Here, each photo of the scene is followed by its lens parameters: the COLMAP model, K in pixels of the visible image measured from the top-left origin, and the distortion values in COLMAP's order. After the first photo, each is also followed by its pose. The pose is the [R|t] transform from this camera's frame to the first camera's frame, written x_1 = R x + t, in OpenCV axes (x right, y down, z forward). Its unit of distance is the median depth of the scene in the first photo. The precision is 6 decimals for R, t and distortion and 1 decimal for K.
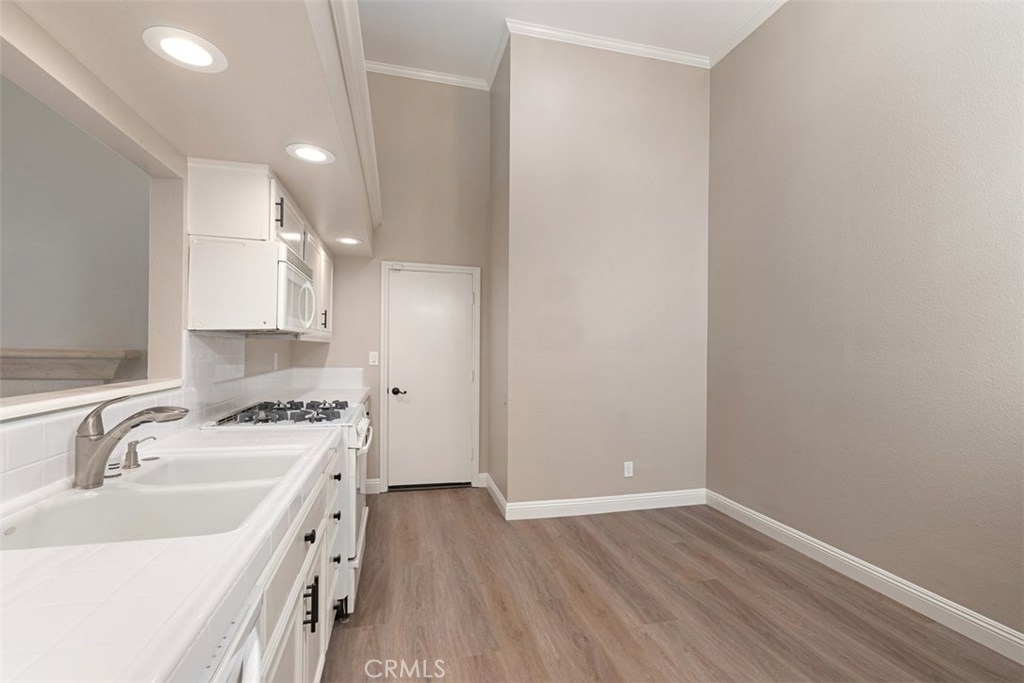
lens RADIAL K [[441.0, 0, 512.3], [0, 441.0, 345.3], [0, 0, 1]] dist [0.004056, 0.000464]
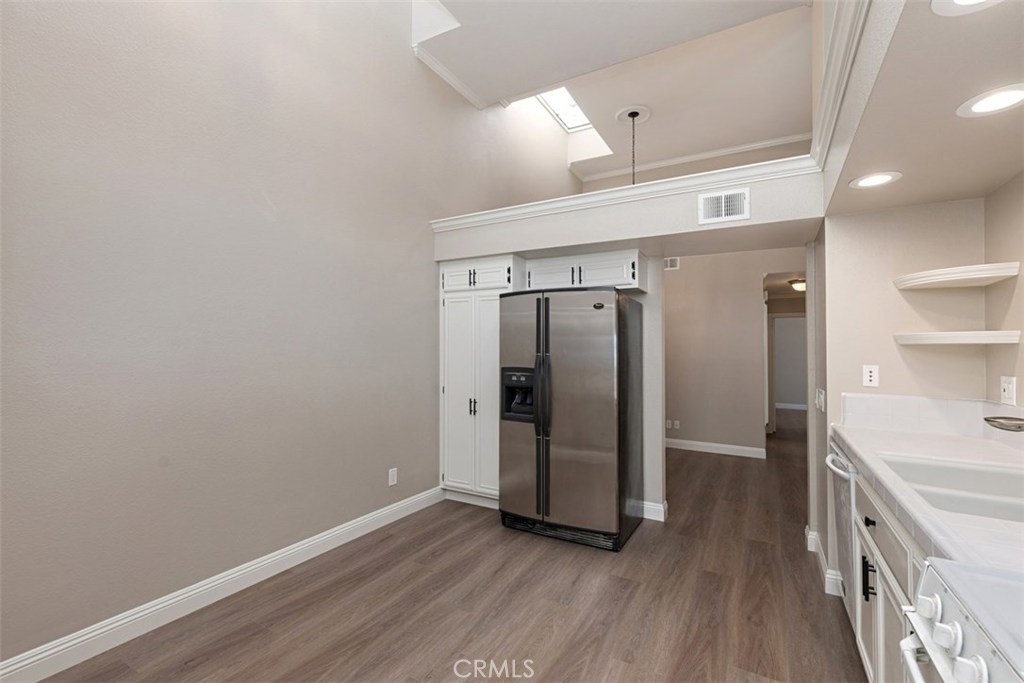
lens RADIAL K [[443.4, 0, 511.2], [0, 443.4, 348.3], [0, 0, 1]] dist [-0.000732, -0.000059]
pose [[-0.715782, -0.019526, 0.698051, -0.255301], [-0.031471, 0.999495, -0.004312, -0.000562], [-0.697615, -0.025055, -0.716035, 1.143753]]
